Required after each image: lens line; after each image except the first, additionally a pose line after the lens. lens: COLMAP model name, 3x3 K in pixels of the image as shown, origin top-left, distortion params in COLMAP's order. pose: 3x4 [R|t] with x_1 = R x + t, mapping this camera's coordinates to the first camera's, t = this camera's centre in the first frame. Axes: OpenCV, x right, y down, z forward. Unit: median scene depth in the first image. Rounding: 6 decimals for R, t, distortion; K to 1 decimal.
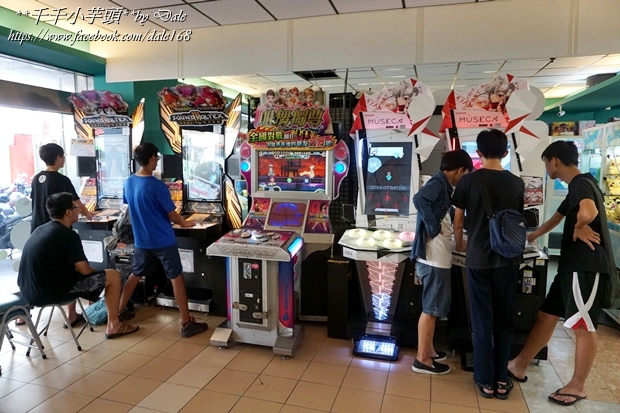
lens RADIAL K [[414.3, 0, 310.0], [0, 414.3, 206.5], [0, 0, 1]] dist [-0.030898, 0.001679]
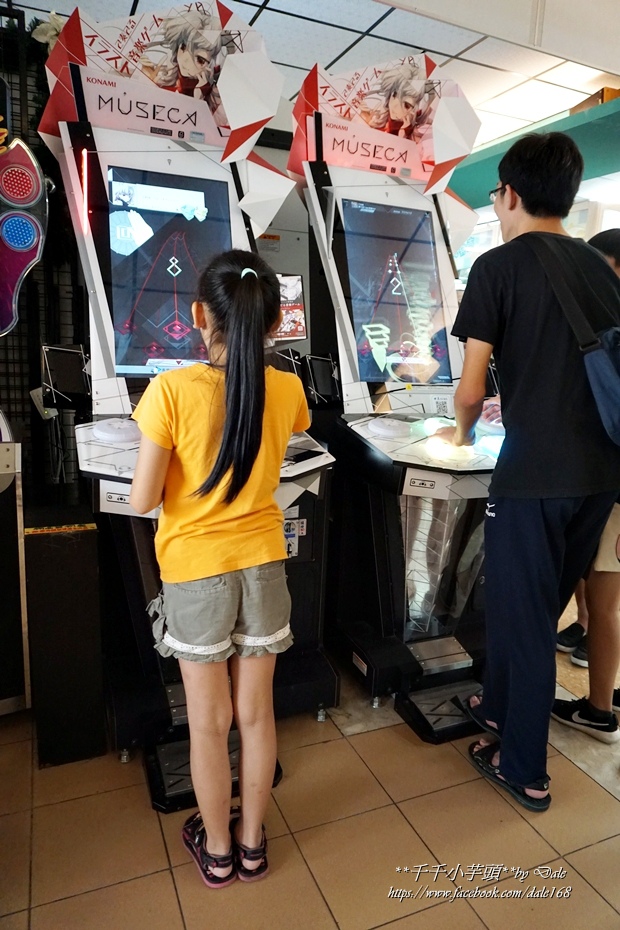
lens RADIAL K [[621.4, 0, 310.0], [0, 621.4, 465.0], [0, 0, 1]] dist [-0.030898, 0.001679]
pose [[0.776791, -0.090218, 0.623263, -0.064619], [0.024855, 0.993306, 0.112804, 0.037004], [-0.629268, -0.072134, 0.773834, 0.503226]]
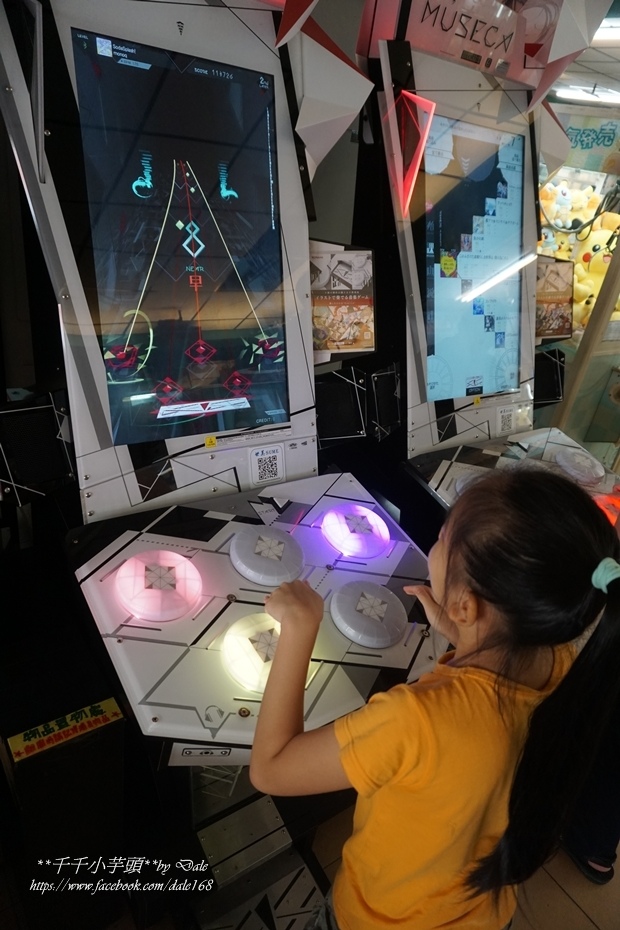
lens RADIAL K [[620.0, 0, 310.0], [0, 620.0, 465.0], [0, 0, 1]] dist [-0.018880, 0.000902]
pose [[0.615371, -0.283910, 0.735332, -0.037063], [-0.070675, 0.909251, 0.410205, -0.103456], [-0.785063, -0.304398, 0.539461, 0.746811]]
